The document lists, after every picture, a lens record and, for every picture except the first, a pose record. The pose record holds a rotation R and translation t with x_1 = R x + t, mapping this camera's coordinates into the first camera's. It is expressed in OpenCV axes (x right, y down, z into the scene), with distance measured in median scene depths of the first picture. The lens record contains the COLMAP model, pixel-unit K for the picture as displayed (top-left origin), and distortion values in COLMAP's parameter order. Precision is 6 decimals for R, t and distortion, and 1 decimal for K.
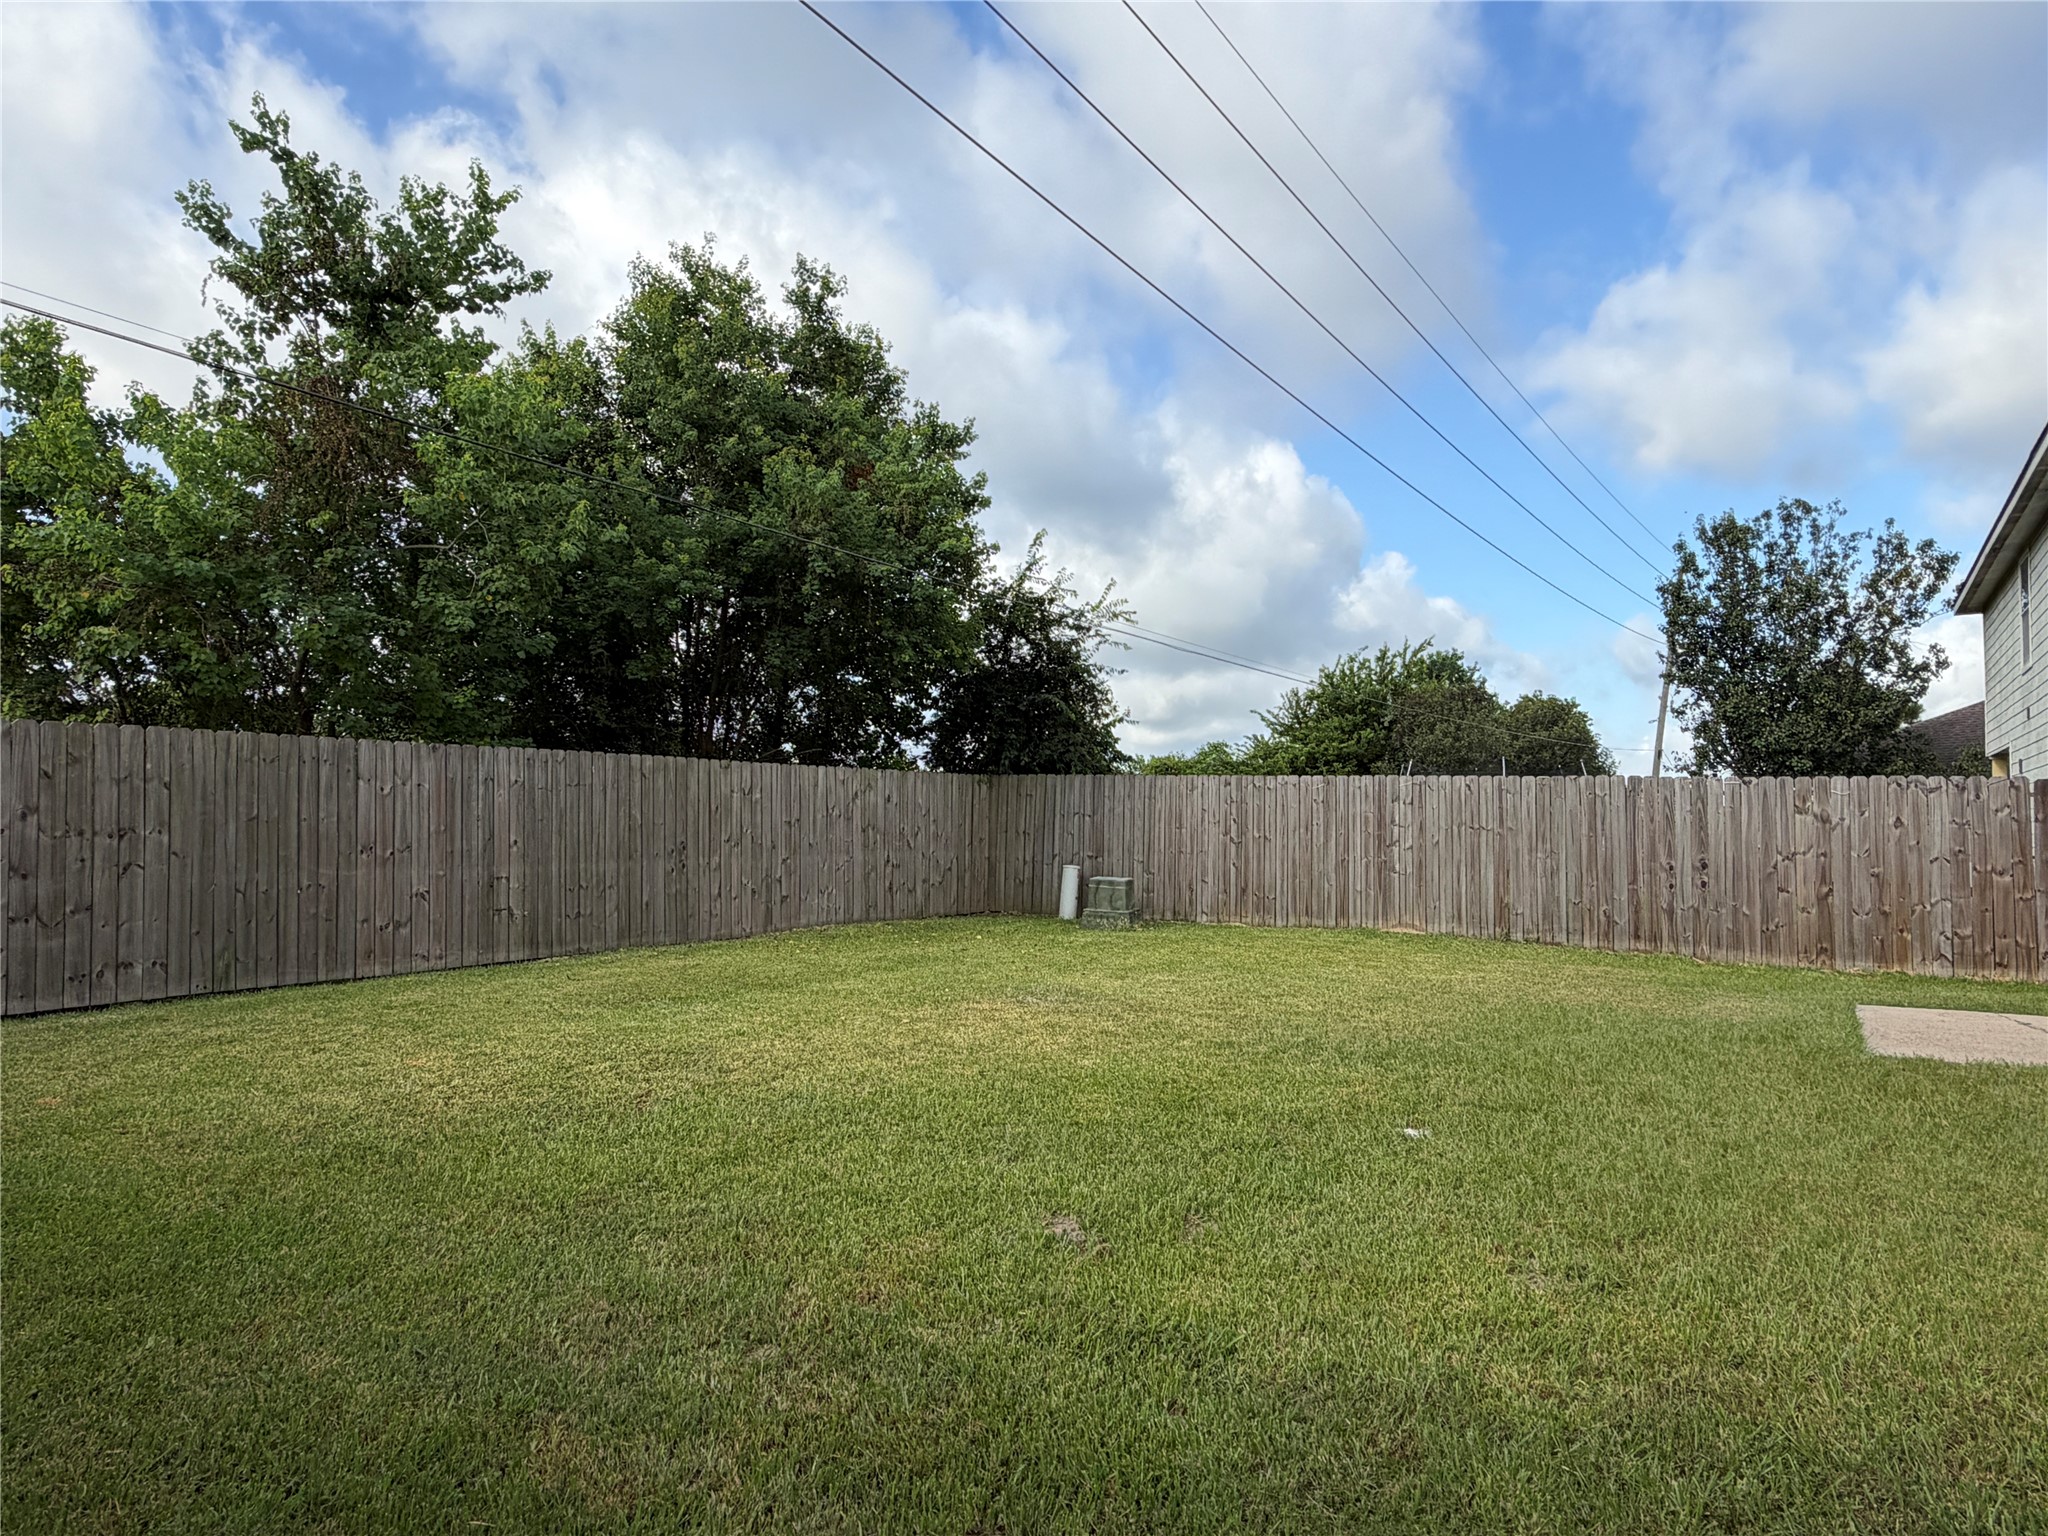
lens RADIAL K [[1255.2, 0, 1023.7], [0, 1255.2, 777.0], [0, 0, 1]] dist [0.005244, 0.000143]
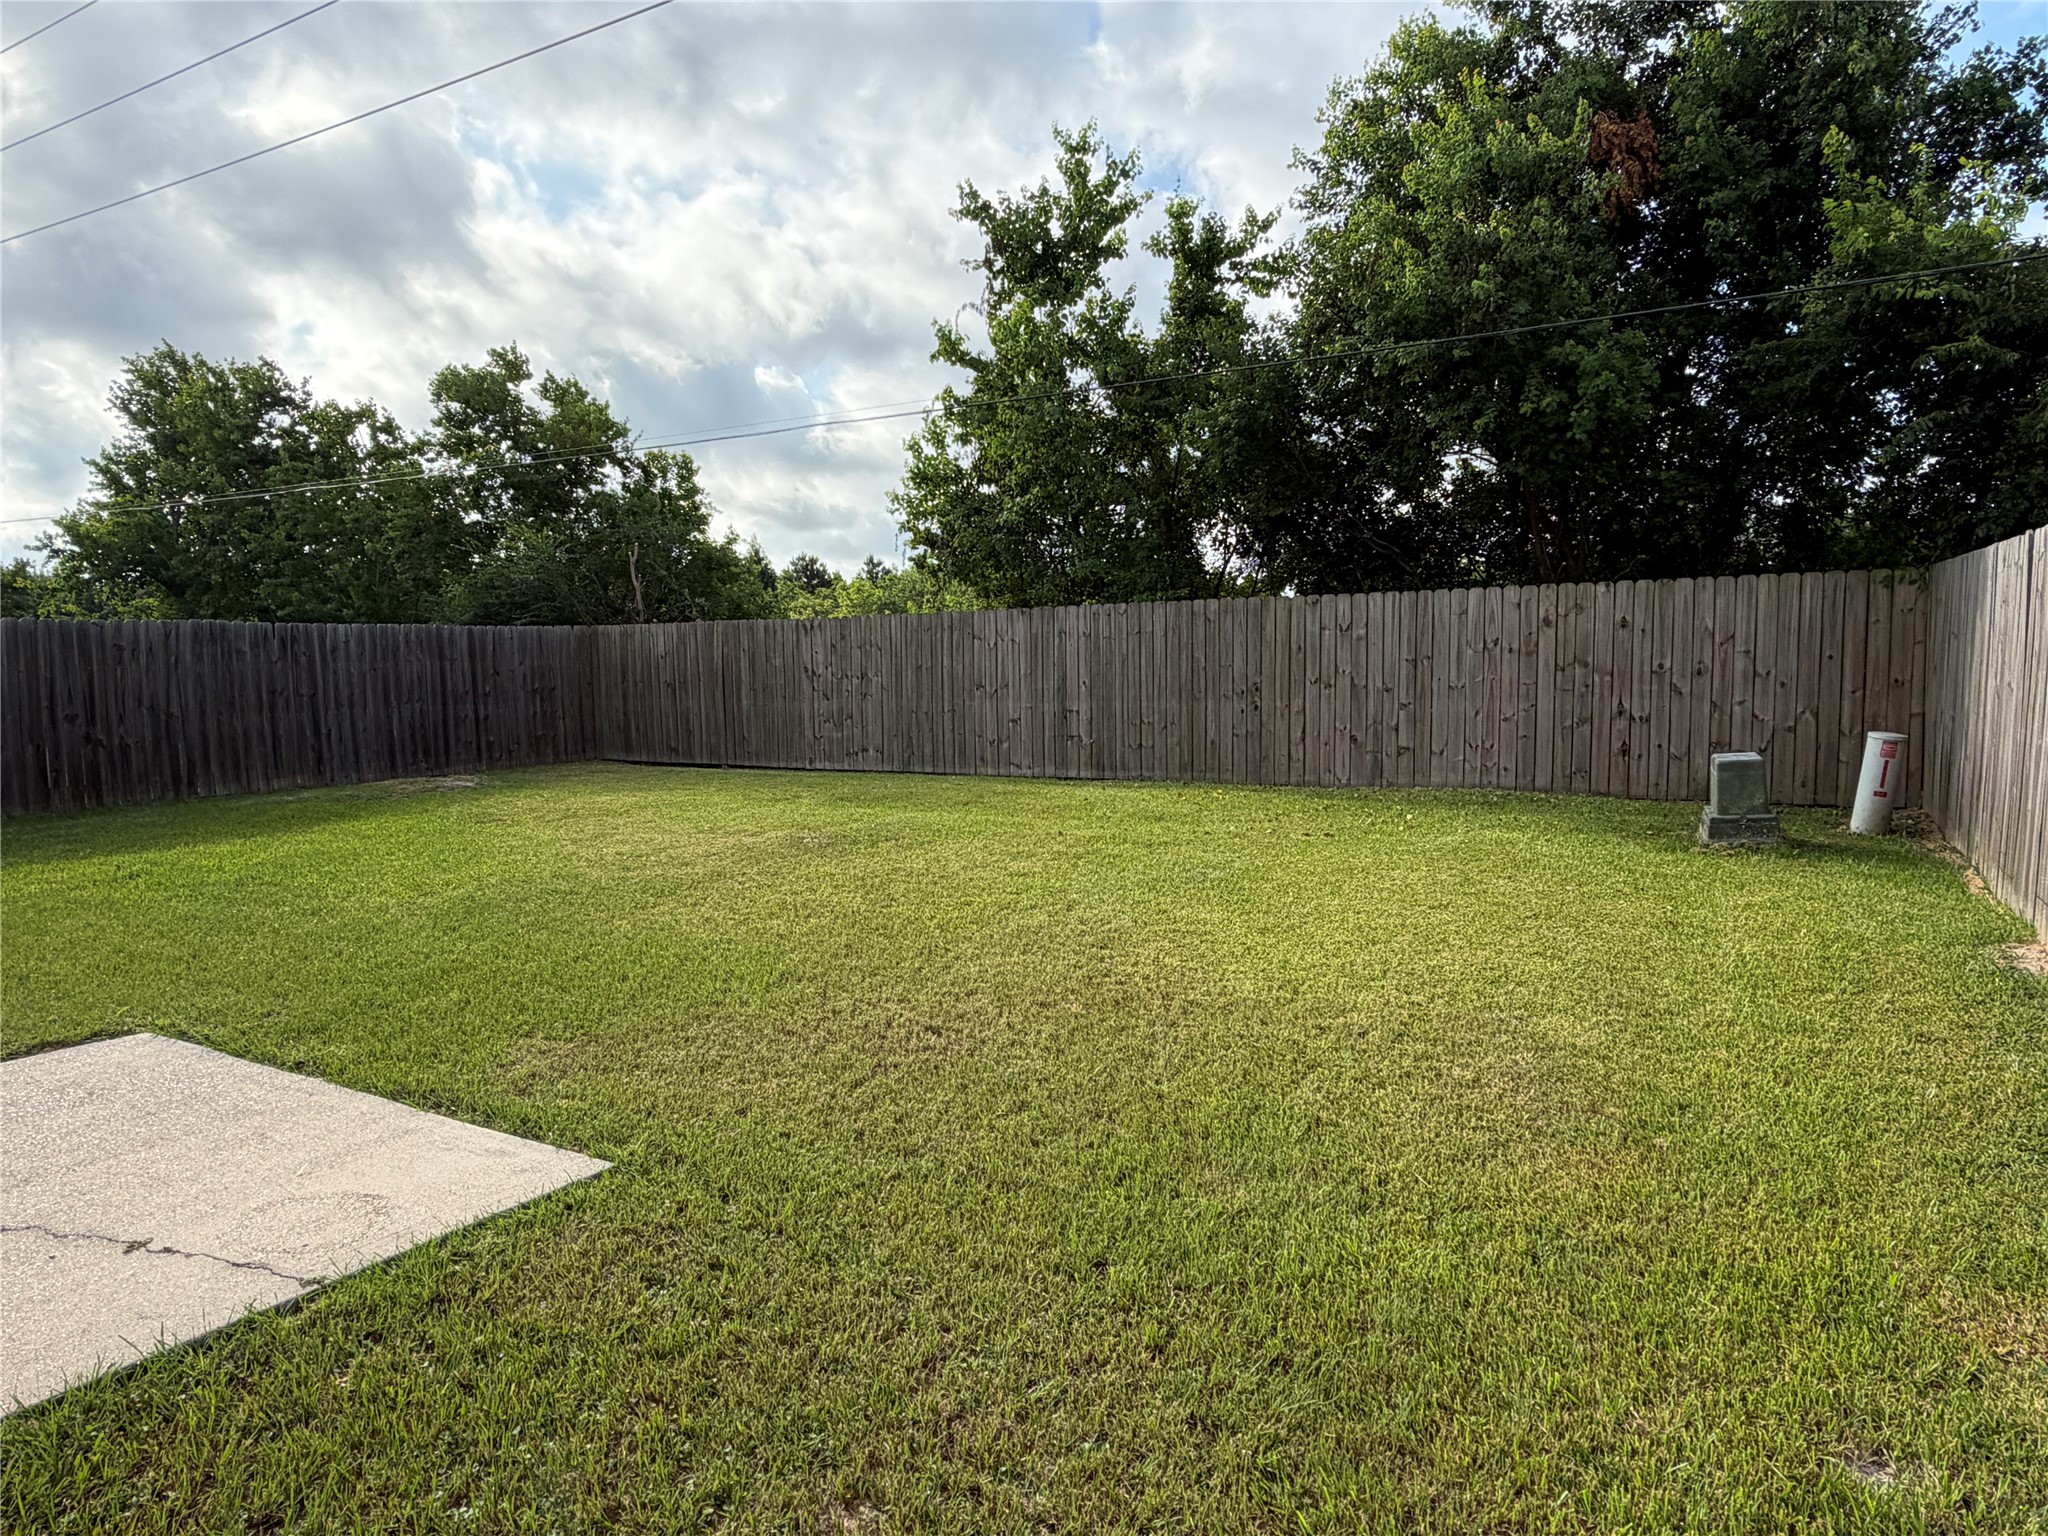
lens RADIAL K [[1255.2, 0, 1024.0], [0, 1255.2, 776.5], [0, 0, 1]] dist [0.005244, 0.000143]
pose [[0.033960, 0.077694, -0.996399, 0.809258], [0.047383, 0.995728, 0.079256, 0.042208], [0.998299, -0.049904, 0.030134, 0.878082]]
